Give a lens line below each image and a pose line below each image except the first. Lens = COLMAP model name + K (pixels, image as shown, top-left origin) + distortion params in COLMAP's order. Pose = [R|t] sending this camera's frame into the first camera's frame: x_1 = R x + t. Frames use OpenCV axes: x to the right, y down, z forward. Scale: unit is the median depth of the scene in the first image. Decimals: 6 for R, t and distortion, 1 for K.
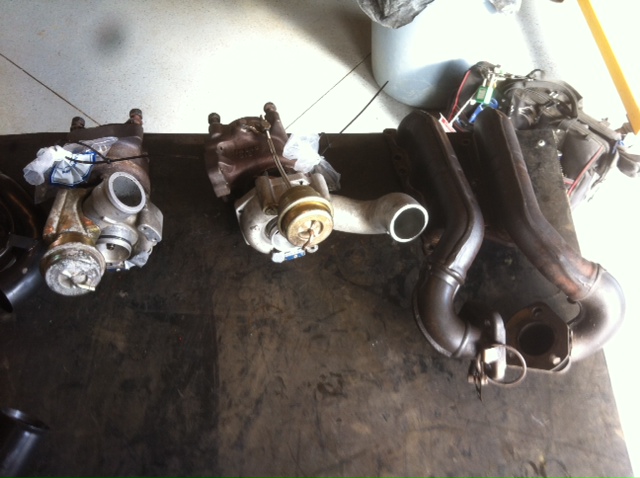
lens RADIAL K [[639.4, 0, 320.0], [0, 639.4, 239.0], [0, 0, 1]] dist [0.082382, -0.325643]
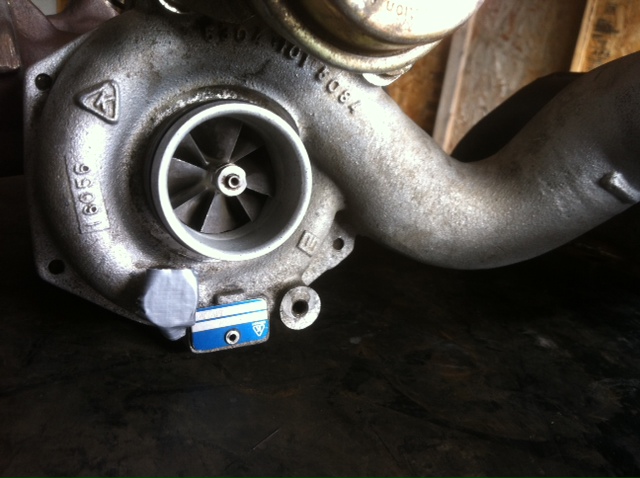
lens RADIAL K [[639.4, 0, 320.0], [0, 639.4, 239.0], [0, 0, 1]] dist [0.082382, -0.325643]
pose [[0.970540, 0.108035, 0.215361, -0.067093], [0.043515, 0.800543, -0.597693, 0.157720], [-0.236977, 0.589456, 0.772258, 0.818798]]
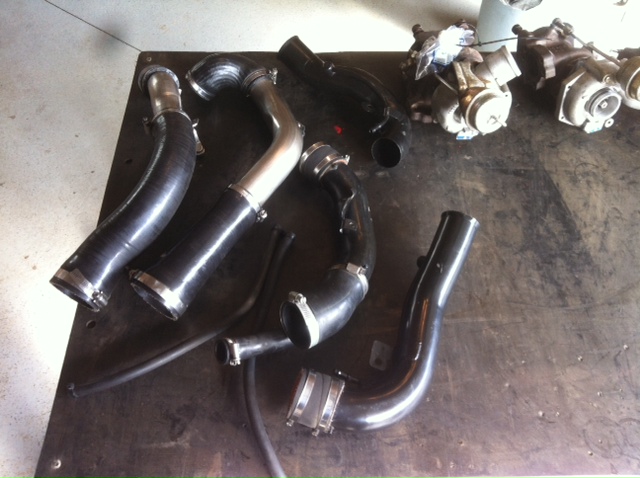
lens RADIAL K [[639.4, 0, 320.0], [0, 639.4, 239.0], [0, 0, 1]] dist [0.082382, -0.325643]
pose [[0.998943, -0.011038, 0.044614, -0.684314], [0.013790, 0.997990, -0.061860, 0.334487], [-0.043841, 0.062410, 0.997087, -0.250130]]
